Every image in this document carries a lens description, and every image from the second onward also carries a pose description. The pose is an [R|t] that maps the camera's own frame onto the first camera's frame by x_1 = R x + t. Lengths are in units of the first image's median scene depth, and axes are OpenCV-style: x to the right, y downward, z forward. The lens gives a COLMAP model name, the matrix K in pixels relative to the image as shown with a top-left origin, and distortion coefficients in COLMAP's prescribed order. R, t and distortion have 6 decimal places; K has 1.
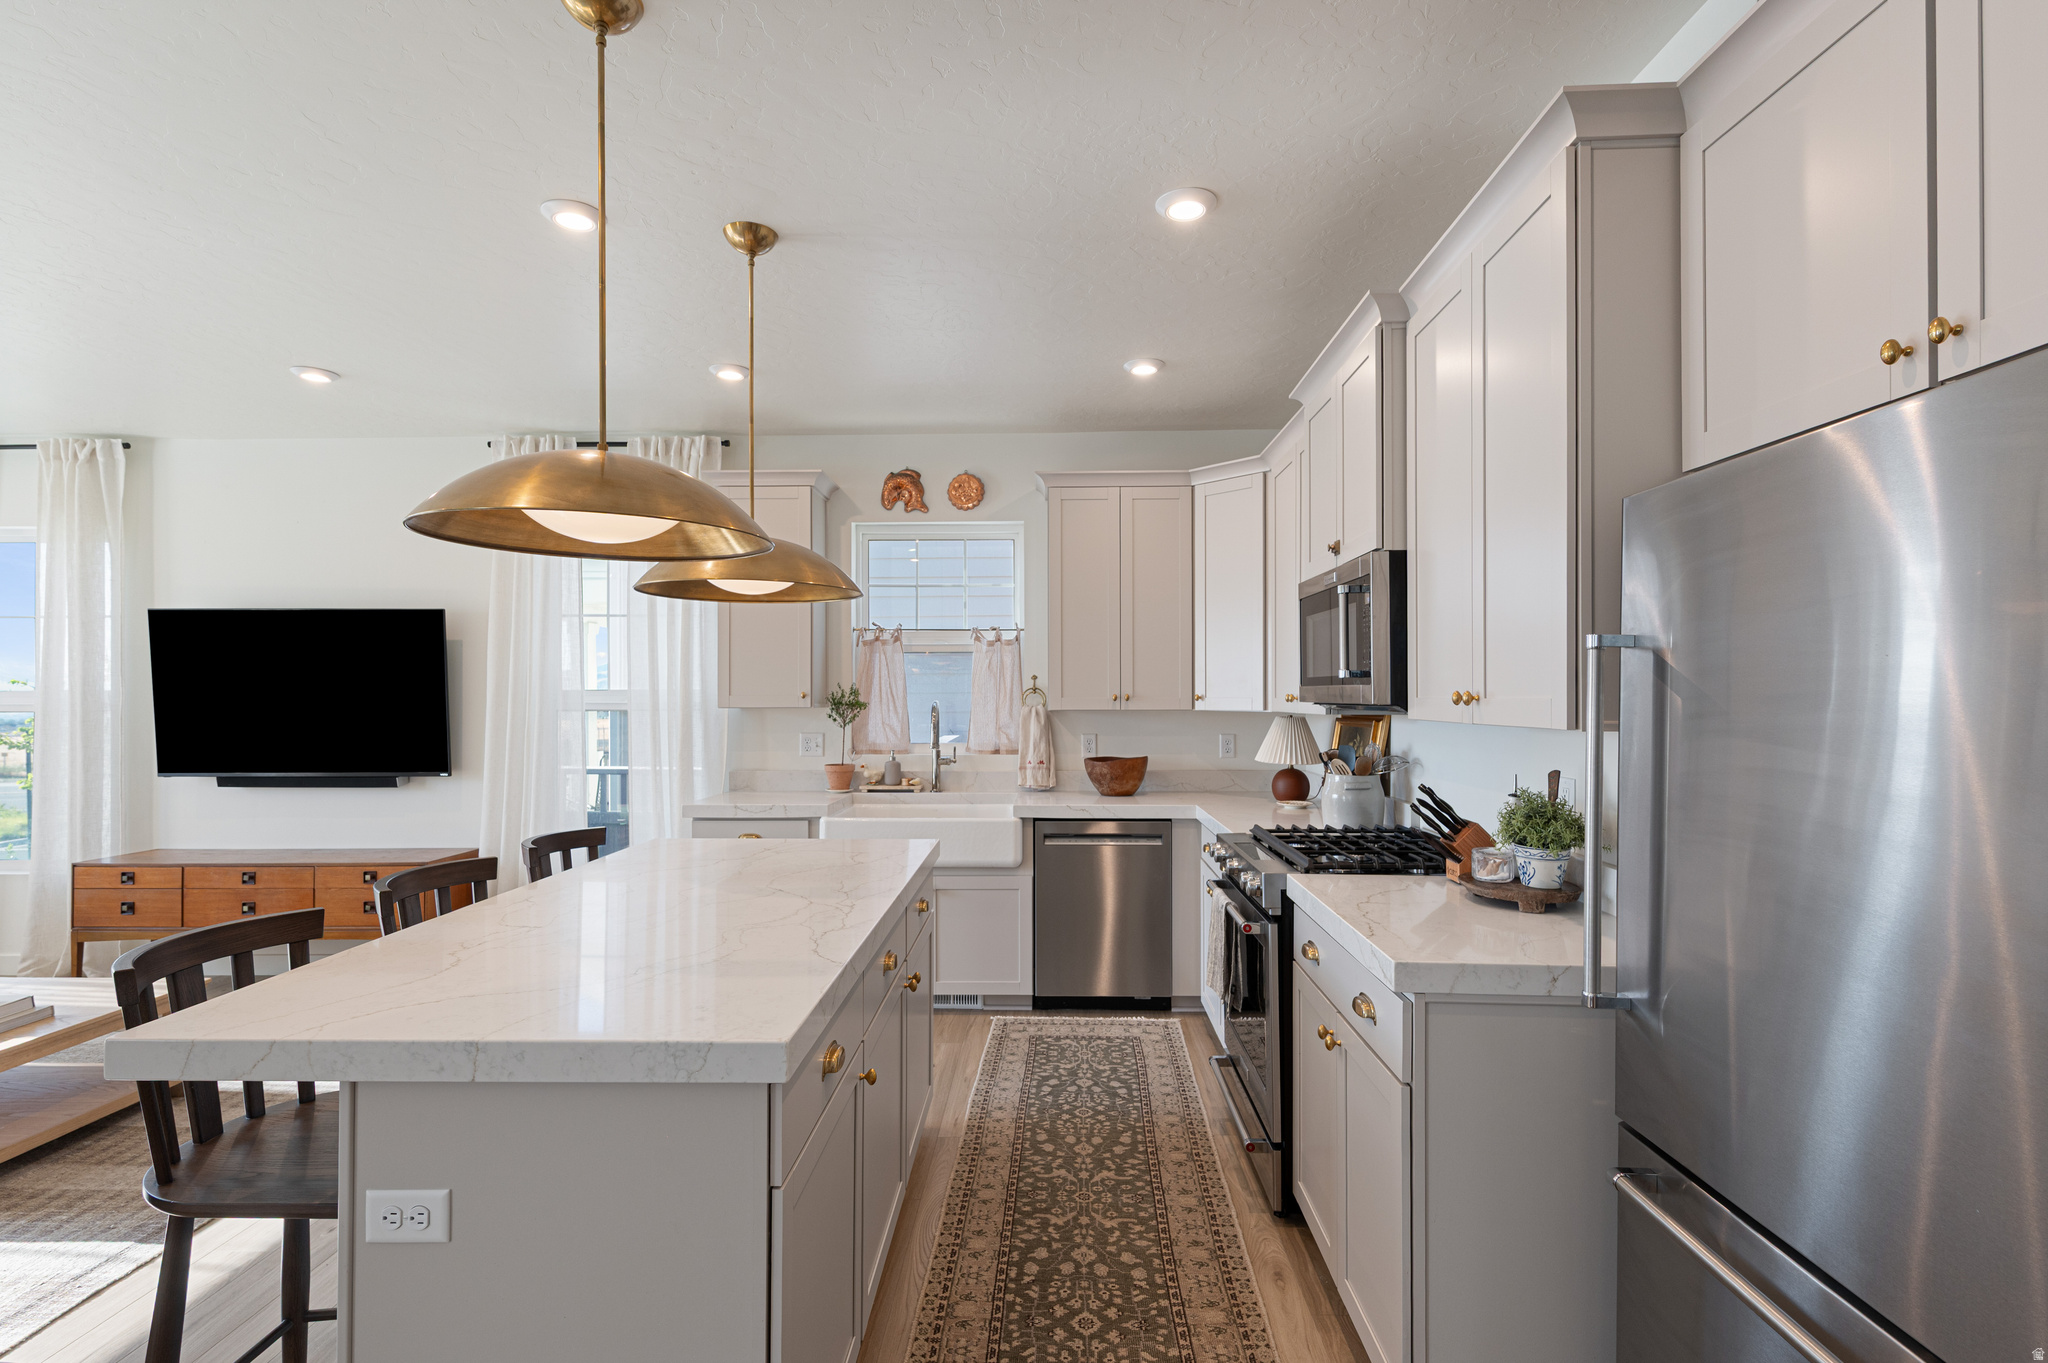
lens RADIAL K [[950.1, 0, 1027.7], [0, 950.1, 687.5], [0, 0, 1]] dist [0.001267, 0.000384]
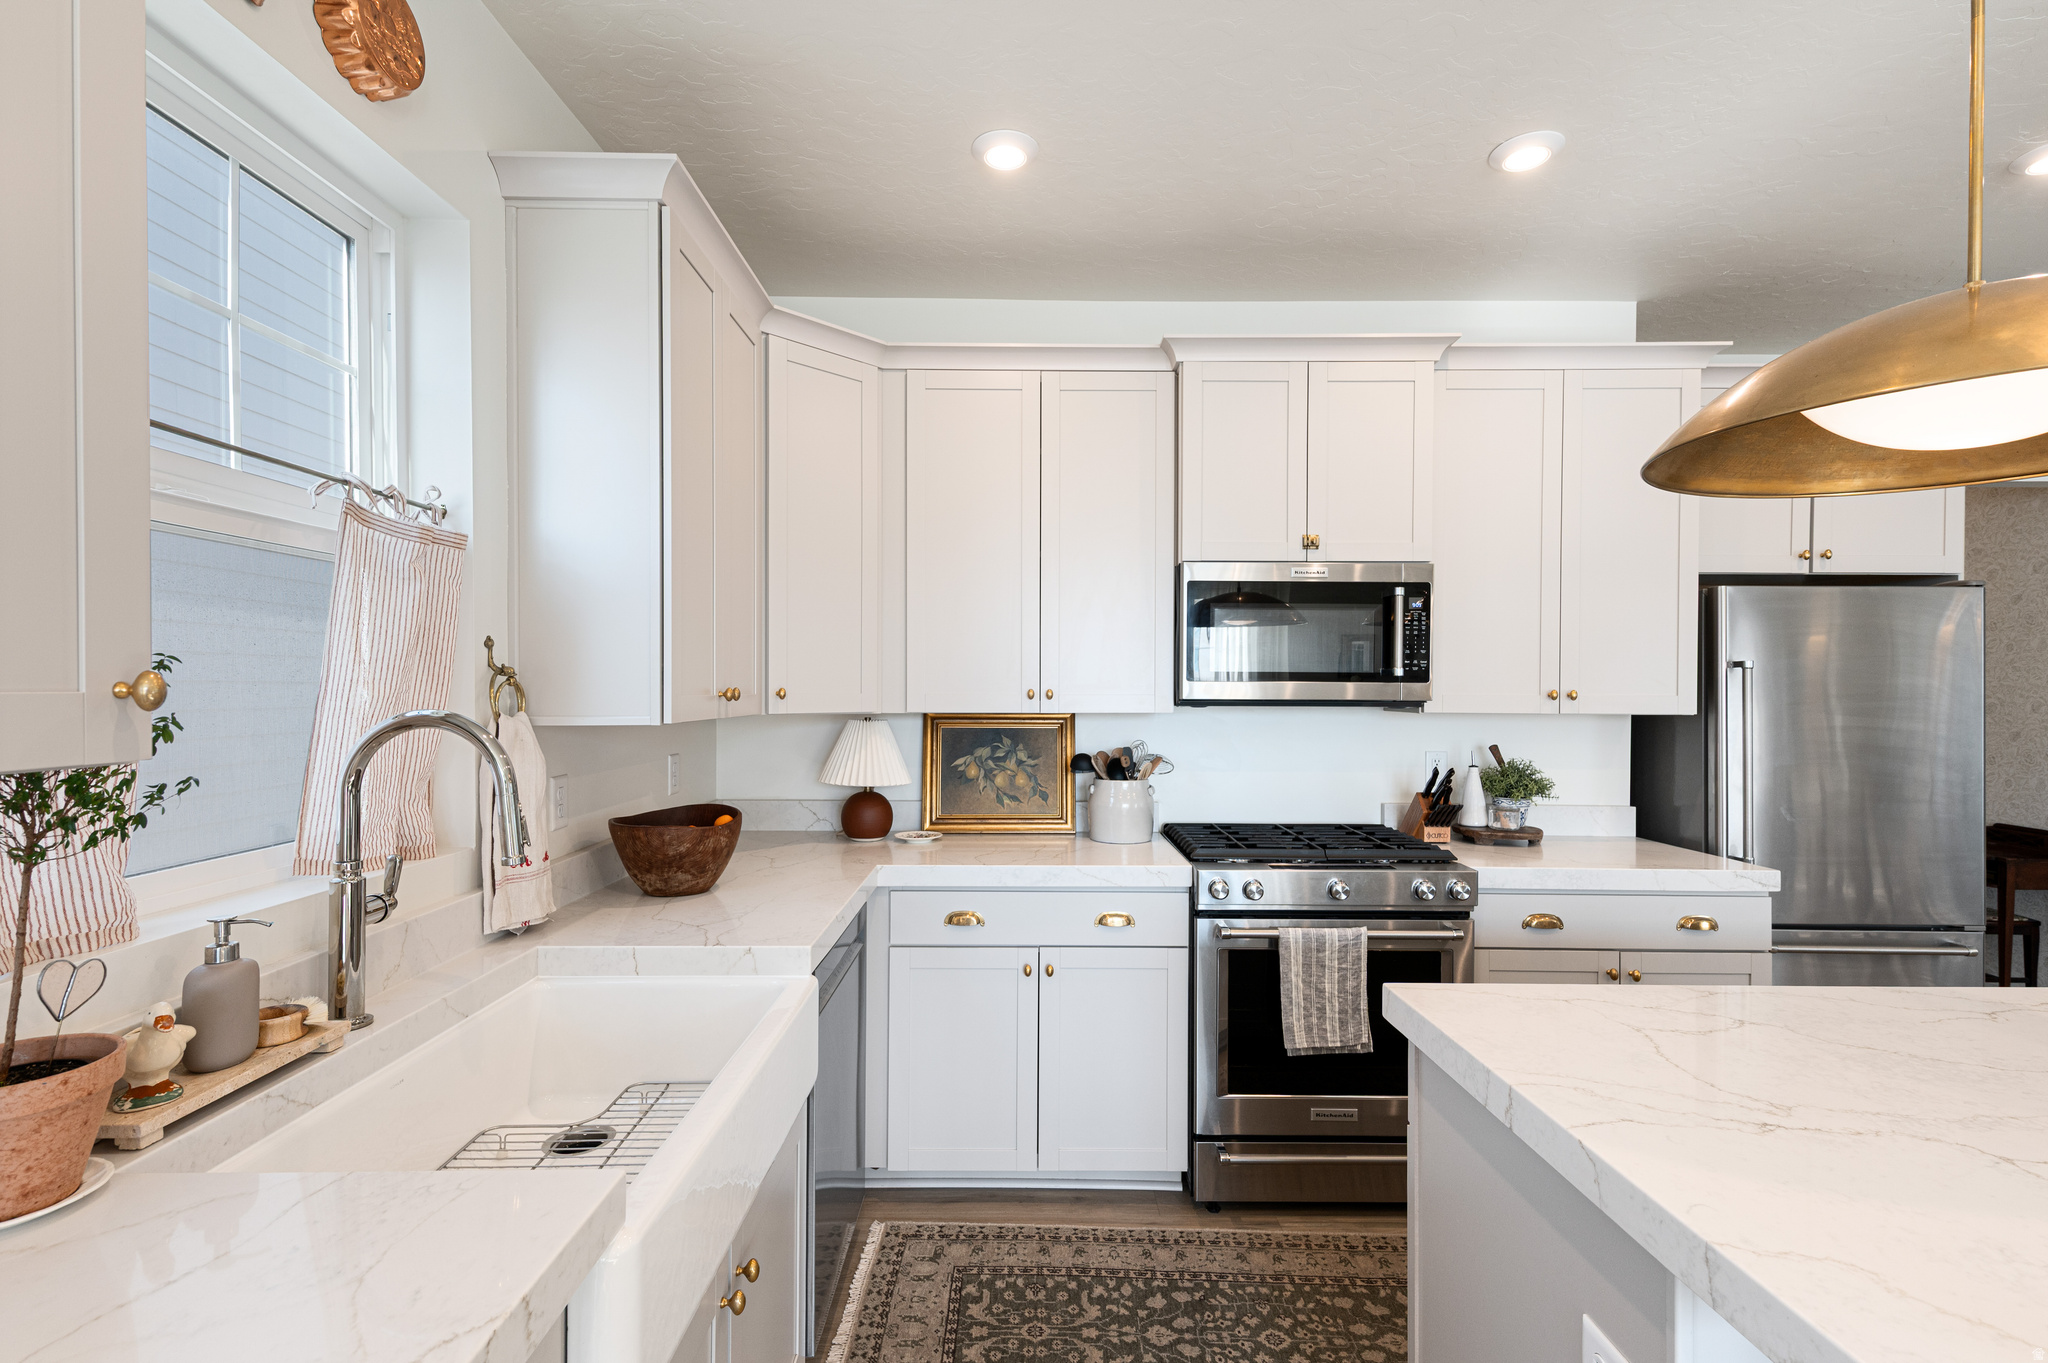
lens RADIAL K [[941.9, 0, 1028.1], [0, 941.9, 683.5], [0, 0, 1]] dist [0.005900, 0.000435]
pose [[-0.031712, -0.003924, 0.999489, -0.404195], [-0.016813, 0.999853, 0.003392, 0.000849], [-0.999356, -0.016697, -0.031773, 0.837806]]
